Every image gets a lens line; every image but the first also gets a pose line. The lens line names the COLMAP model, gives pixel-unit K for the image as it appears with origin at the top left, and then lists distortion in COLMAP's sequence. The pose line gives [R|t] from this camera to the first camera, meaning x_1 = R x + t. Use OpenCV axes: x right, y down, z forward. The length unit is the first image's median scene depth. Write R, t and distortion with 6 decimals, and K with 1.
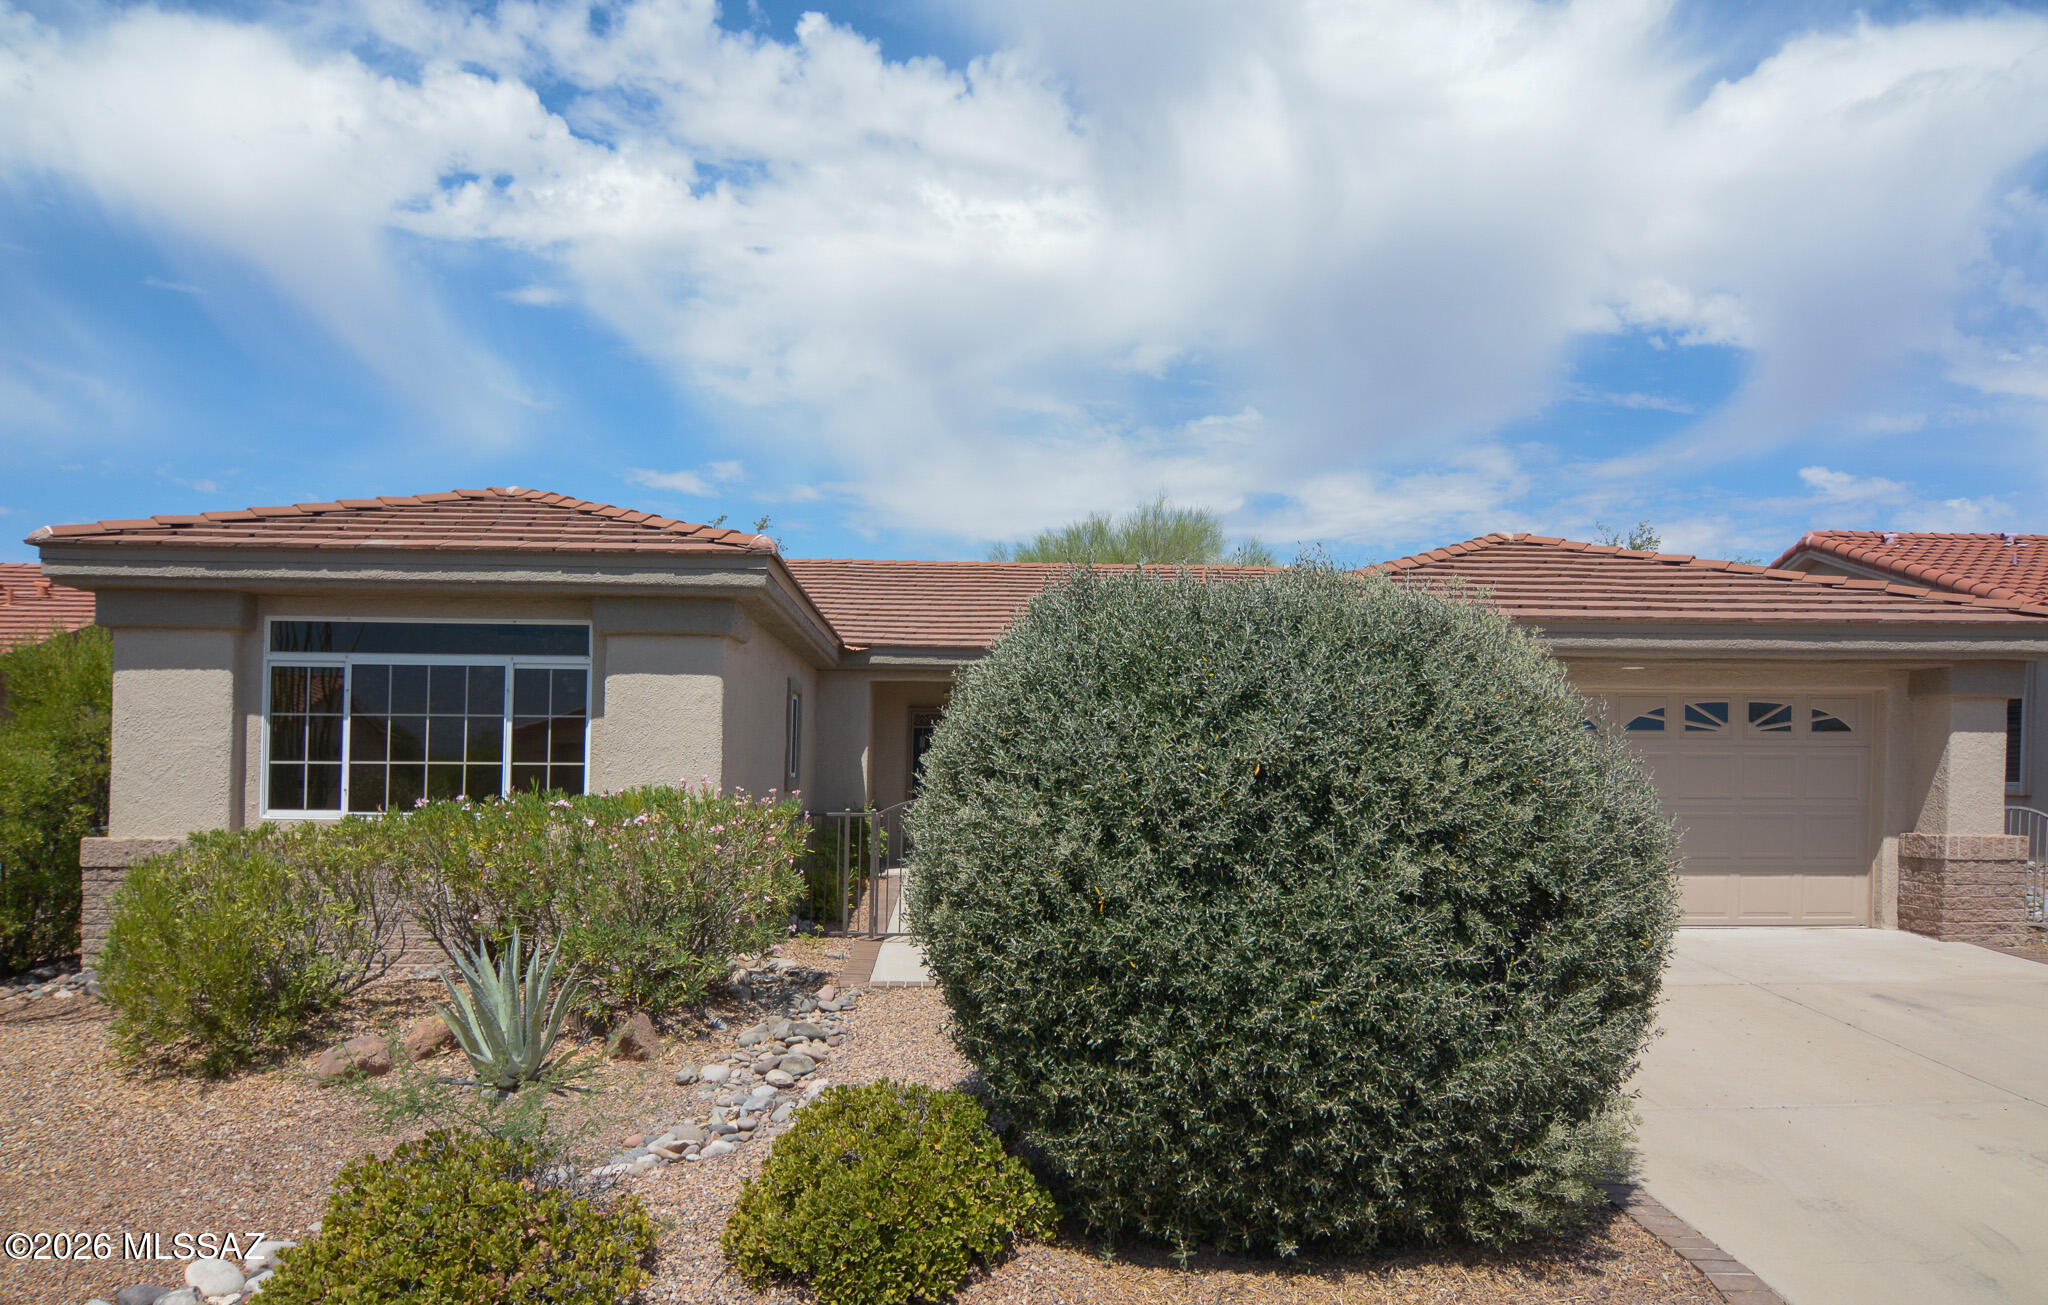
lens RADIAL K [[1446.7, 0, 1101.4], [0, 1446.7, 711.8], [0, 0, 1]] dist [0.001287, -0.001030]
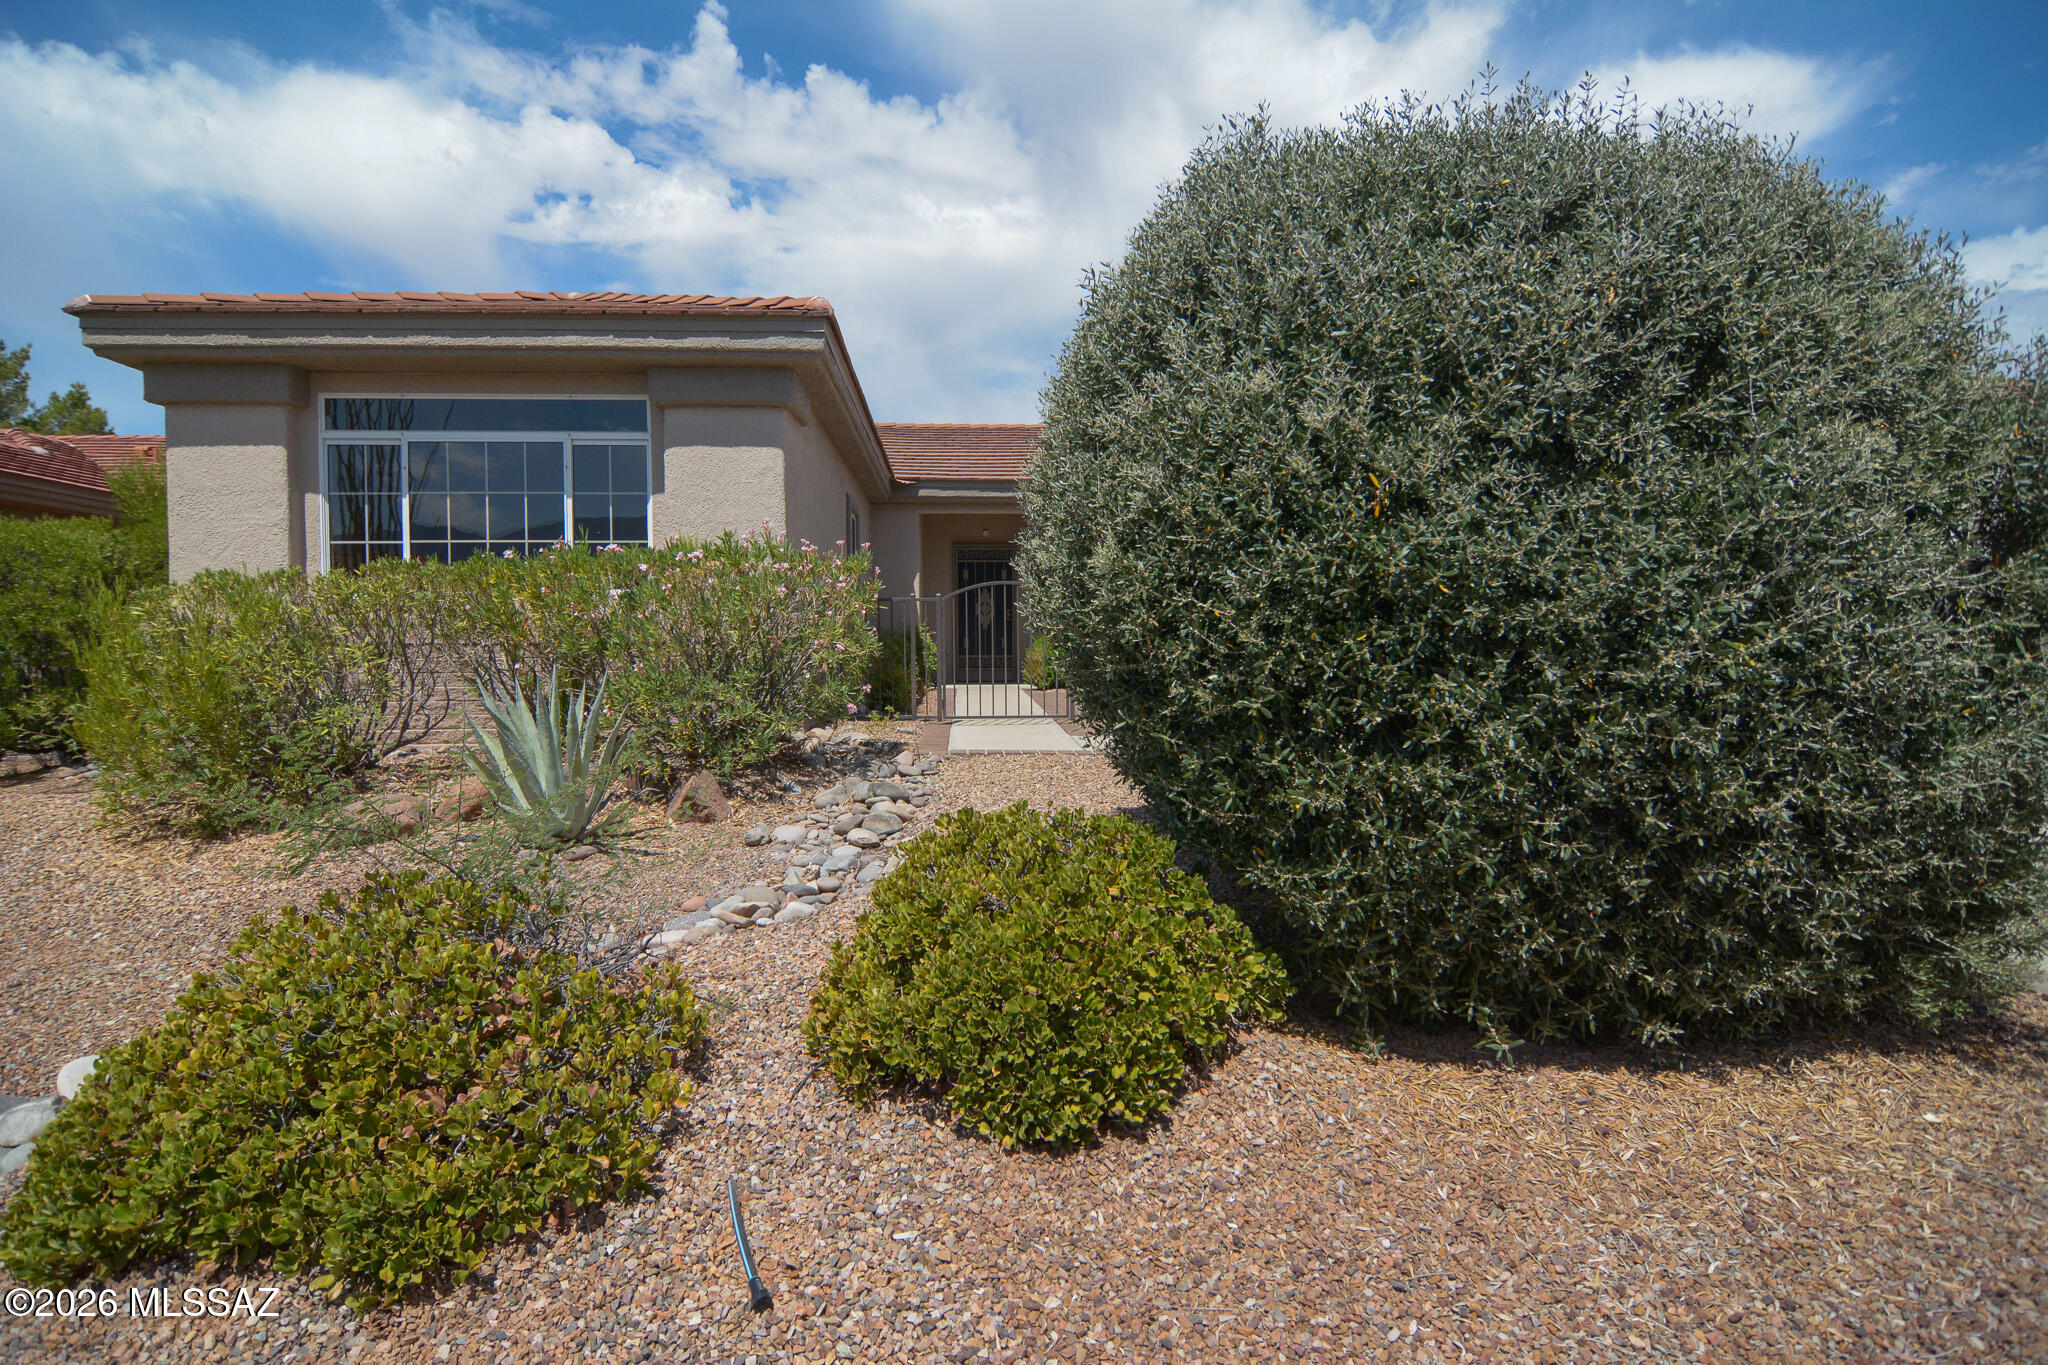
lens RADIAL K [[1102.9, 0, 1022.1], [0, 1102.9, 682.7], [0, 0, 1]] dist [-0.005971, -0.004327]
pose [[0.998449, -0.022822, -0.050771, -0.125829], [0.025936, 0.997768, 0.061533, 0.168350], [0.049254, -0.062754, 0.996813, 0.482889]]
